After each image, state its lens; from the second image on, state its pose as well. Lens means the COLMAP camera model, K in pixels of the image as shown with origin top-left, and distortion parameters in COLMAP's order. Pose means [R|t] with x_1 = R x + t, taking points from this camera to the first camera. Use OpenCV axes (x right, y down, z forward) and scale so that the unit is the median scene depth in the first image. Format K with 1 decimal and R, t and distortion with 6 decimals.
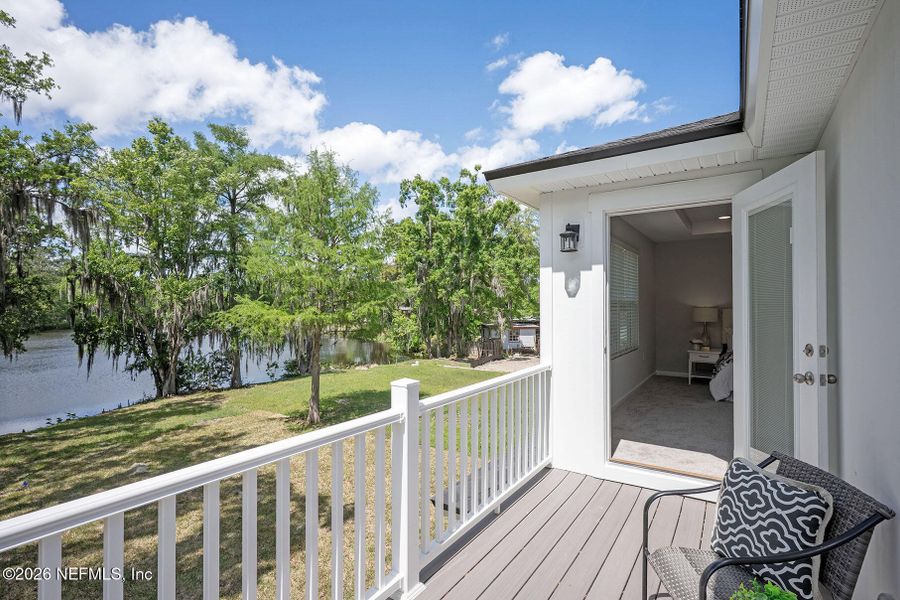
lens RADIAL K [[432.6, 0, 451.5], [0, 432.6, 300.0], [0, 0, 1]] dist [0.003724, 0.002074]
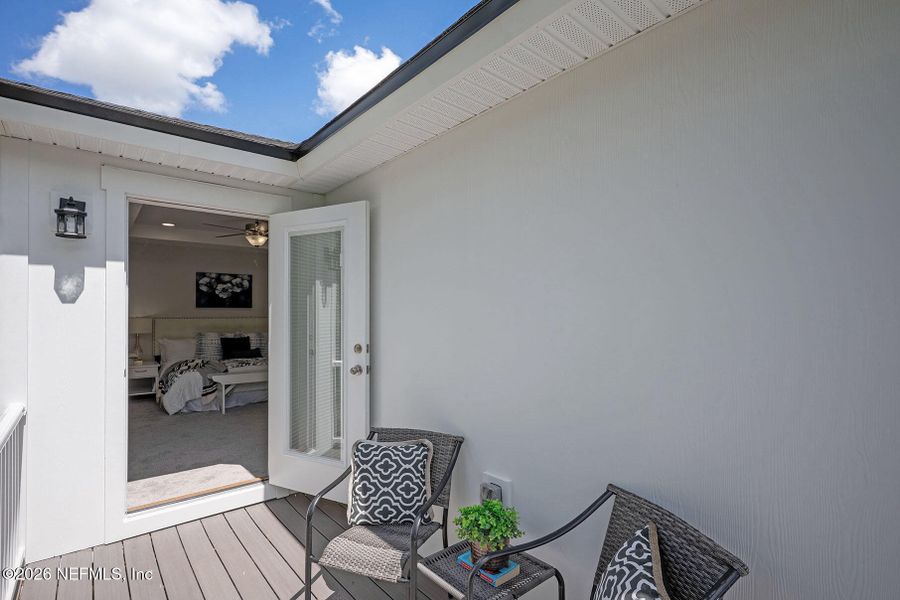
lens RADIAL K [[432.6, 0, 451.5], [0, 432.6, 300.0], [0, 0, 1]] dist [0.003724, 0.002074]
pose [[0.283515, 0.035635, 0.958306, -0.341456], [-0.013247, 0.999360, -0.033242, 0.006338], [-0.958876, -0.003270, 0.283805, 0.316567]]
